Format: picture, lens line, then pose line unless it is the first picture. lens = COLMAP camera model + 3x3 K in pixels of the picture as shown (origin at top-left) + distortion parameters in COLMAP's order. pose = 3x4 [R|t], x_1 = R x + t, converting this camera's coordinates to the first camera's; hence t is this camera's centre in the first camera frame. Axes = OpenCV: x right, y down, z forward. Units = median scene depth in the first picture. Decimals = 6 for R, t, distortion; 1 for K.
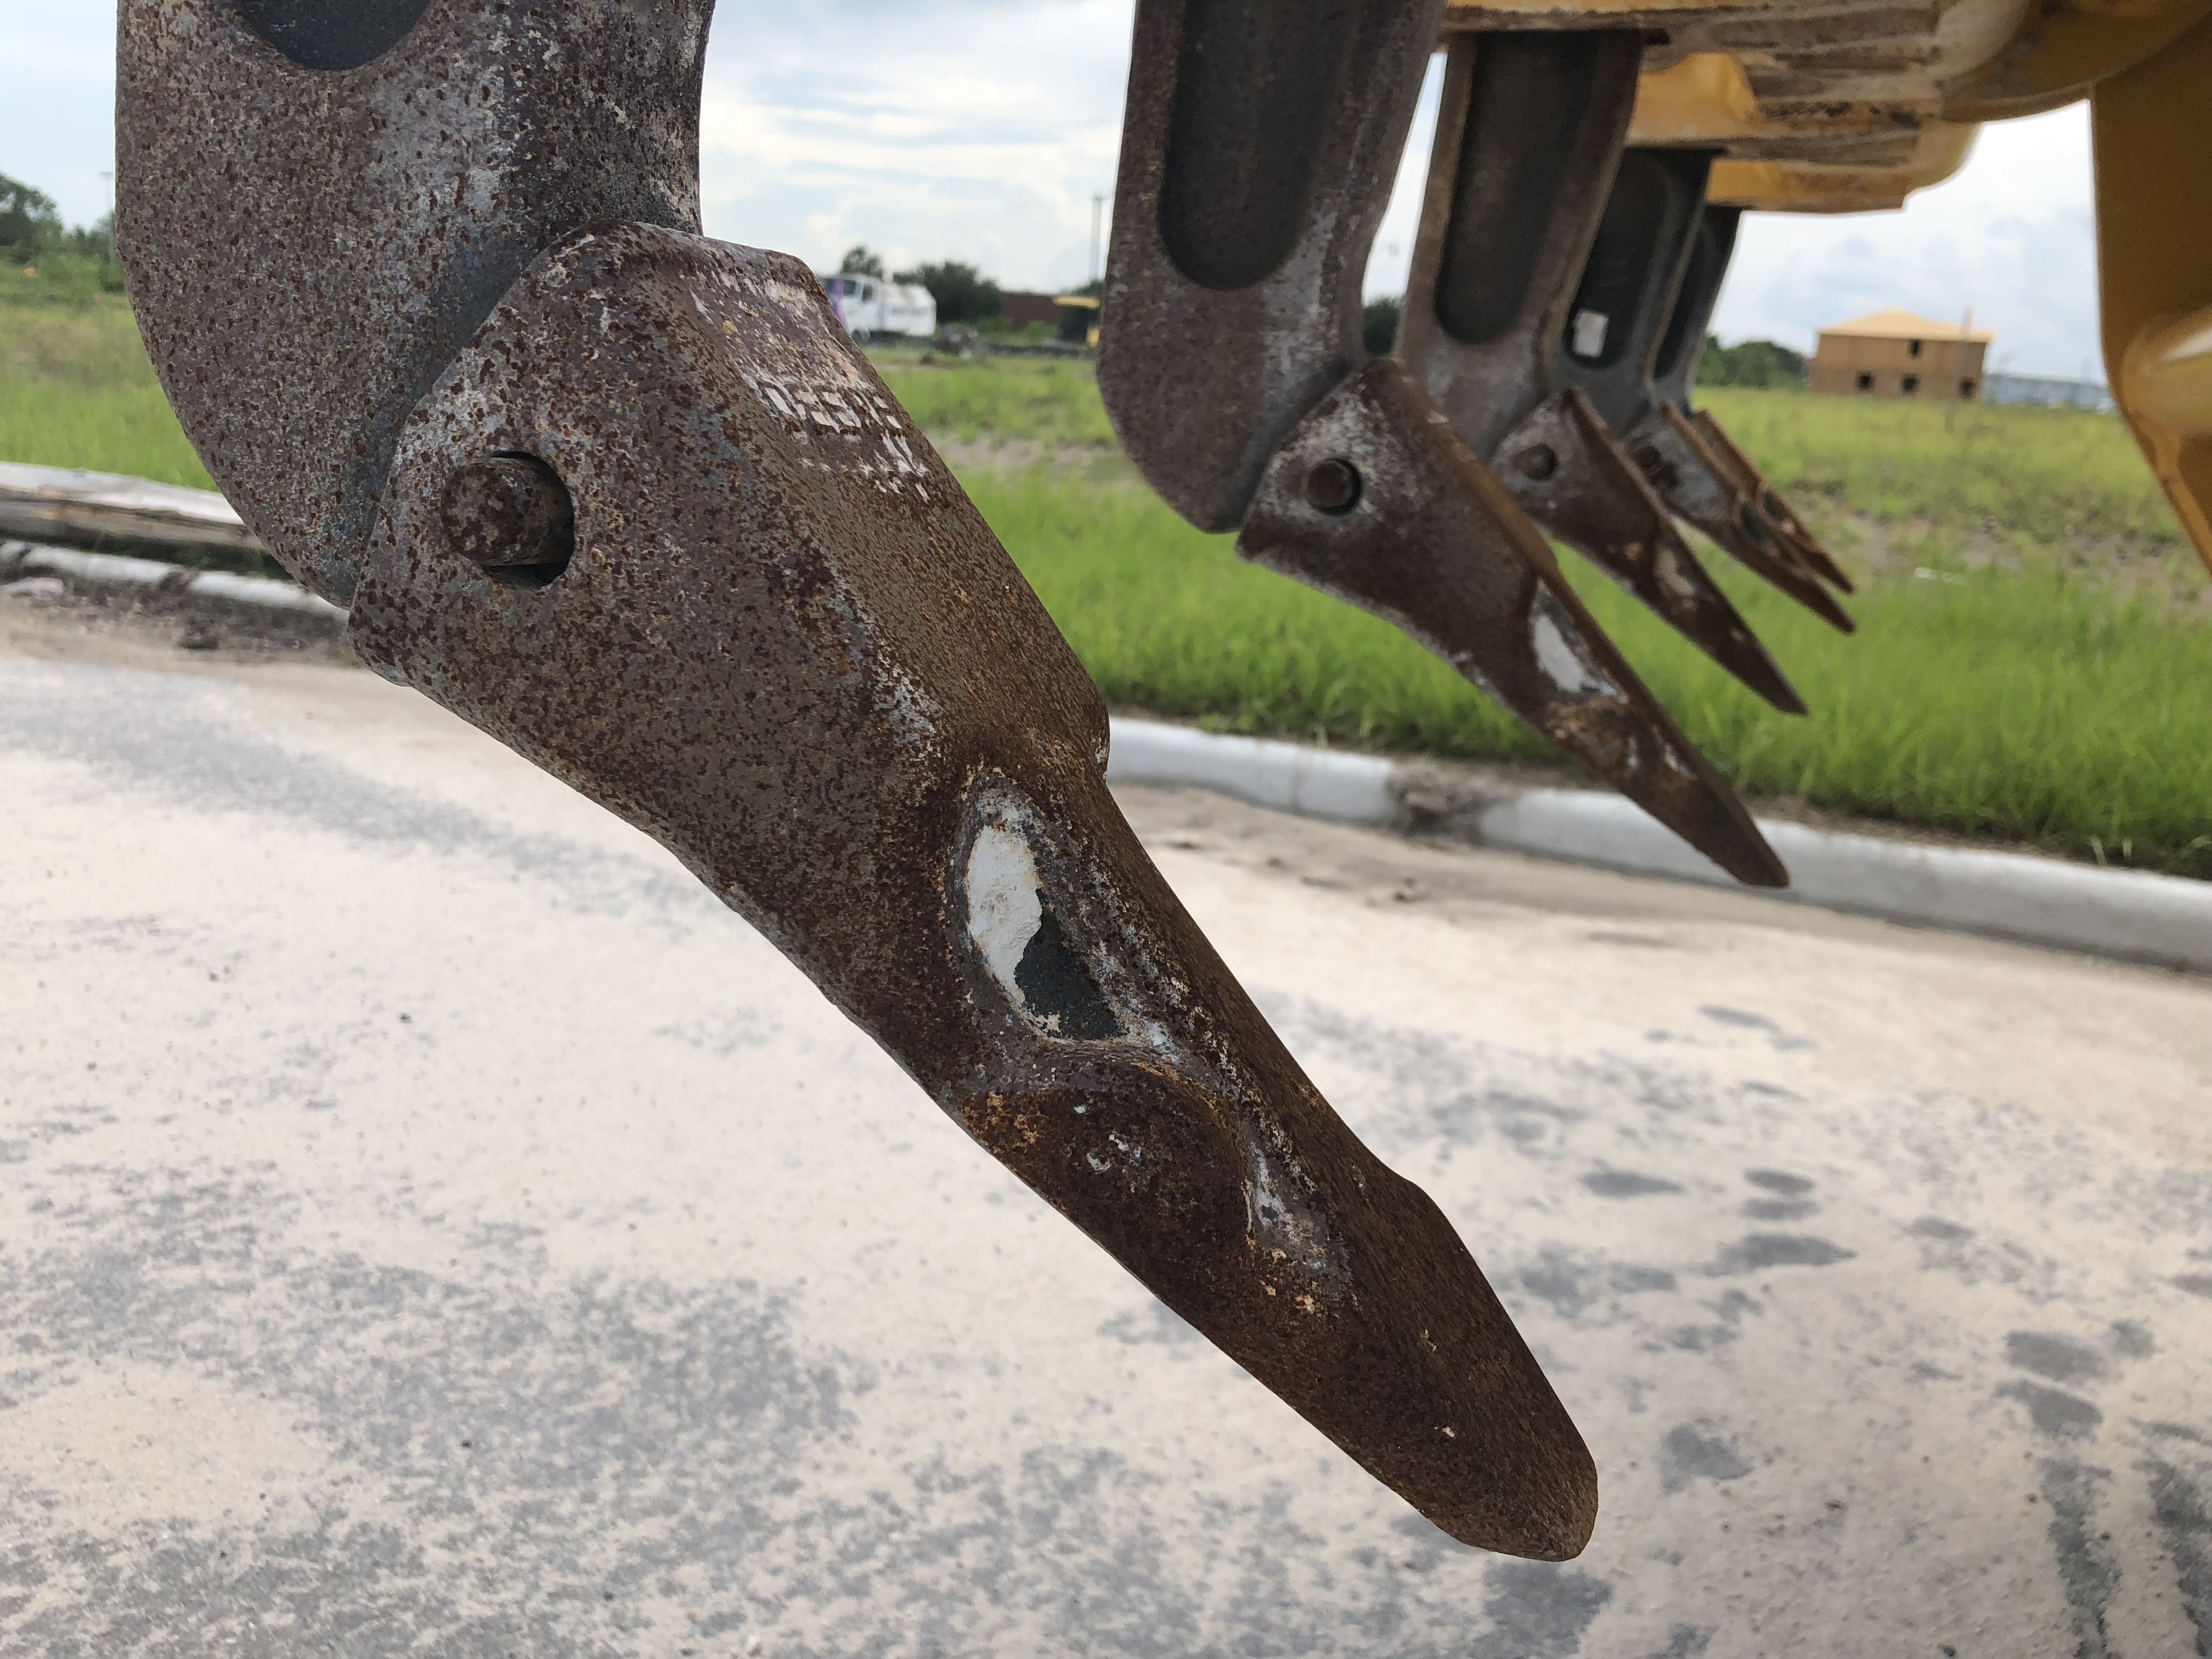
lens RADIAL K [[1772.9, 0, 1106.7], [0, 1772.9, 825.8], [0, 0, 1]] dist [-0.002785, -0.014783]
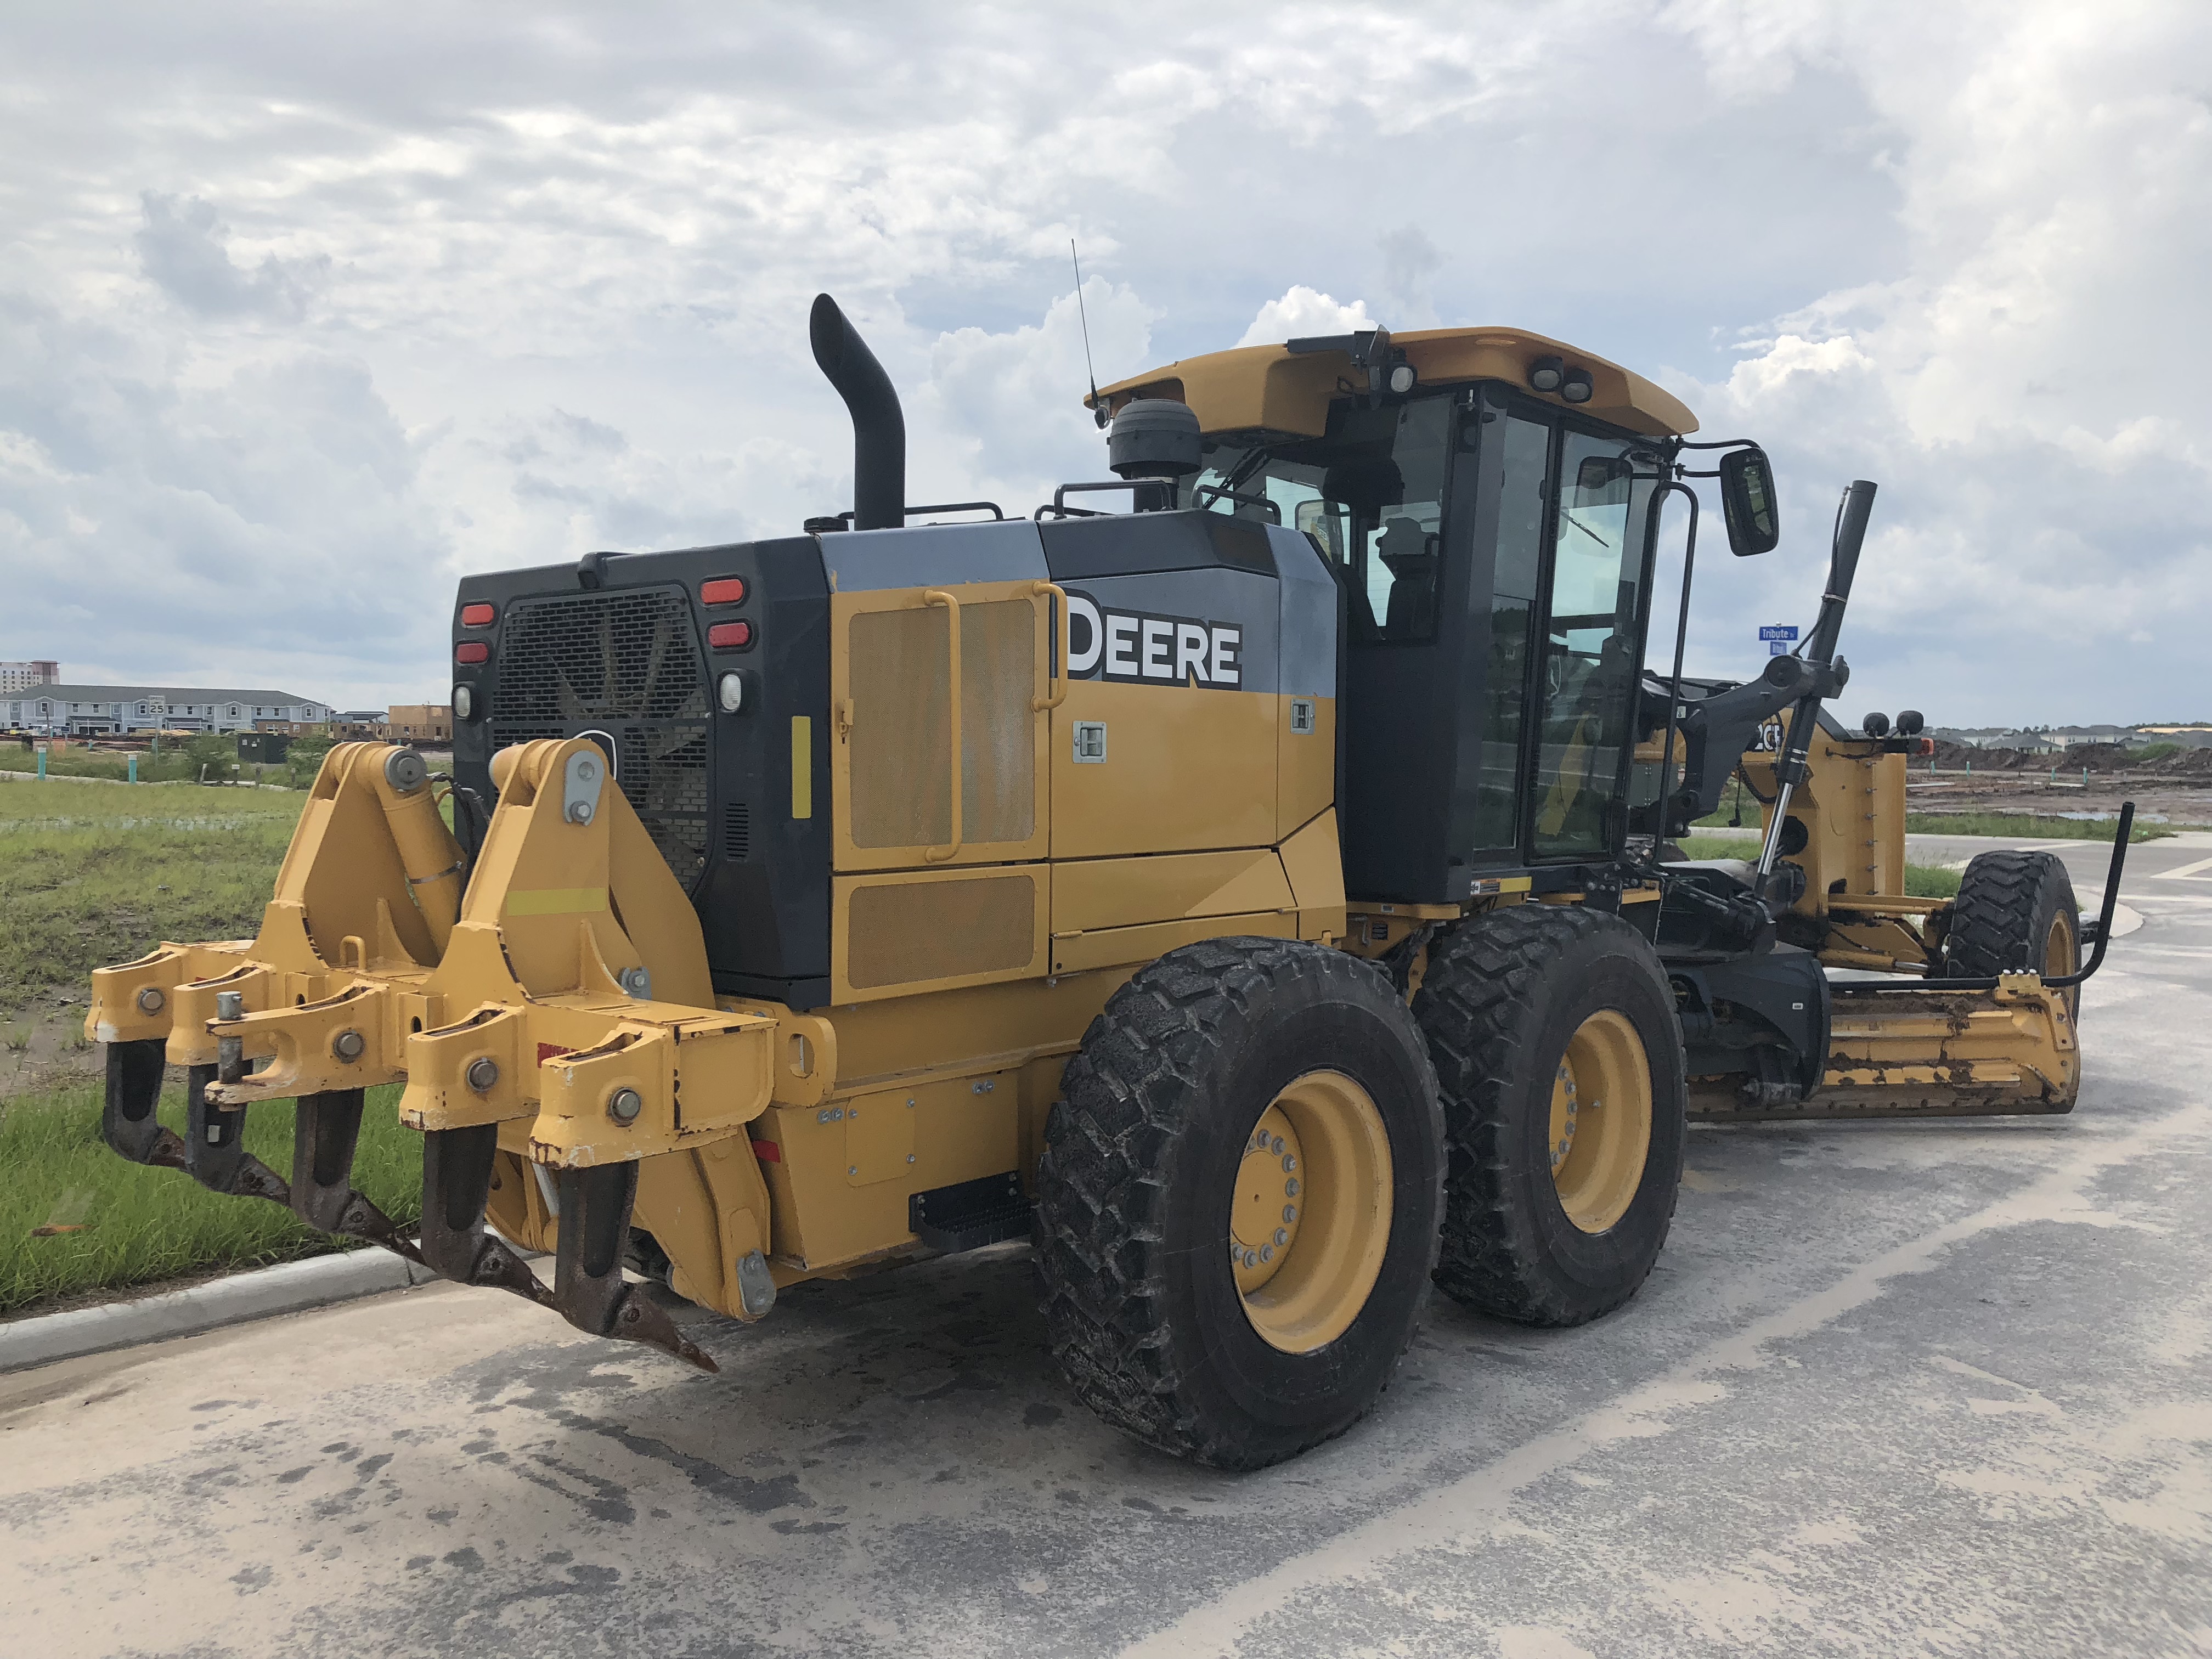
lens RADIAL K [[1772.9, 0, 1111.1], [0, 1772.9, 838.1], [0, 0, 1]] dist [-0.002785, -0.014783]
pose [[0.297420, -0.103881, 0.949079, -1.771371], [0.246055, 0.968824, 0.028934, -0.484878], [-0.922496, 0.224920, 0.313708, -1.067408]]
